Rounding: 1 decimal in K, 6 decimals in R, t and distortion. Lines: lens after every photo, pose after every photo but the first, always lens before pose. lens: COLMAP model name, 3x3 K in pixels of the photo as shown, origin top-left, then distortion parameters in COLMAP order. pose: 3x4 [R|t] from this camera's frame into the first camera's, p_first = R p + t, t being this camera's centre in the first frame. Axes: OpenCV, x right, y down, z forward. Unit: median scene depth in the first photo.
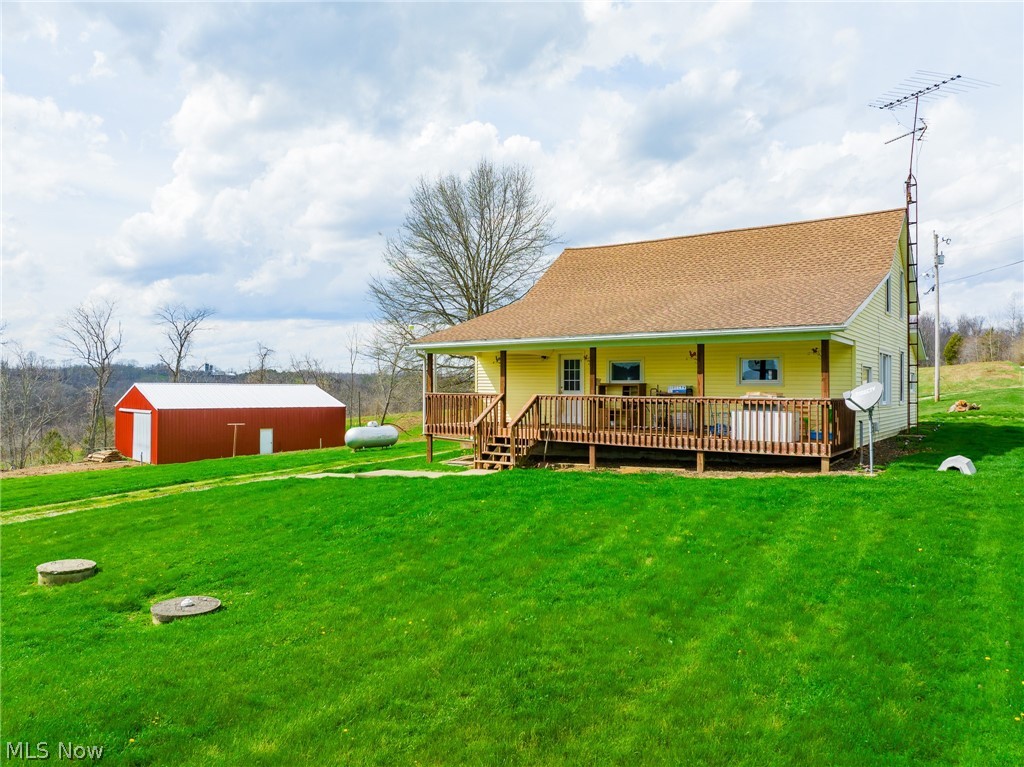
lens RADIAL K [[754.9, 0, 512.0], [0, 754.9, 383.5], [0, 0, 1]] dist [-0.028899, 0.005072]
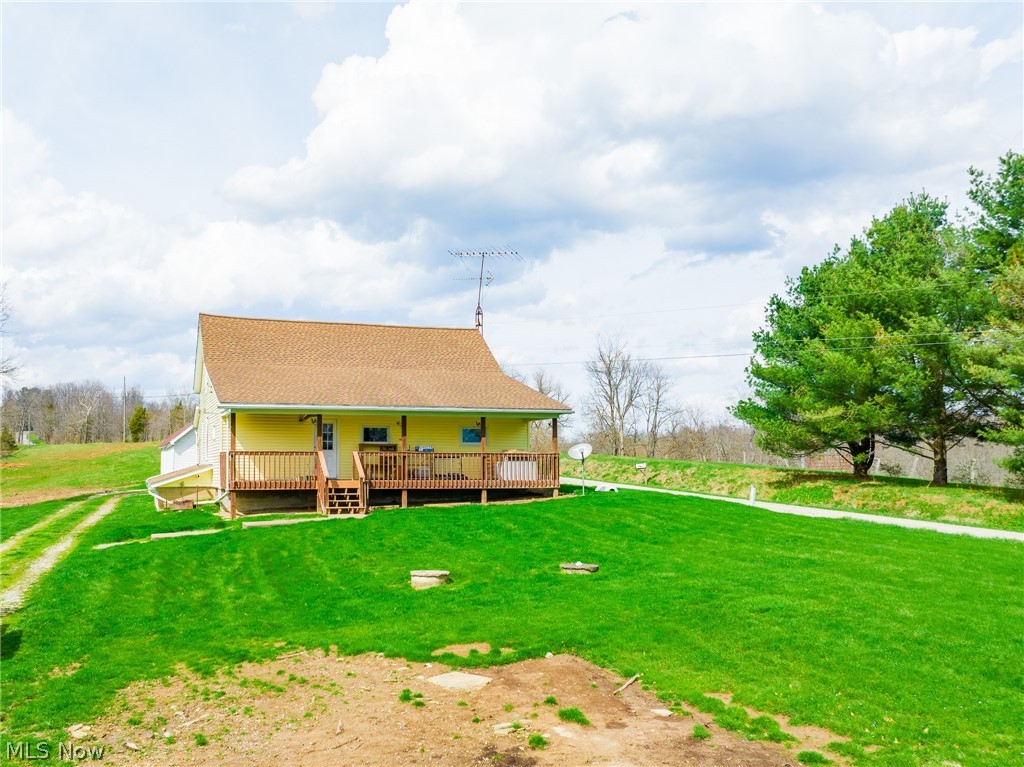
lens RADIAL K [[754.9, 0, 512.0], [0, 754.9, 383.5], [0, 0, 1]] dist [-0.028899, 0.005072]
pose [[0.582297, 0.063868, 0.810464, -0.803208], [-0.004160, 0.997130, -0.075589, -0.006368], [-0.812966, 0.040644, 0.580892, 0.054510]]
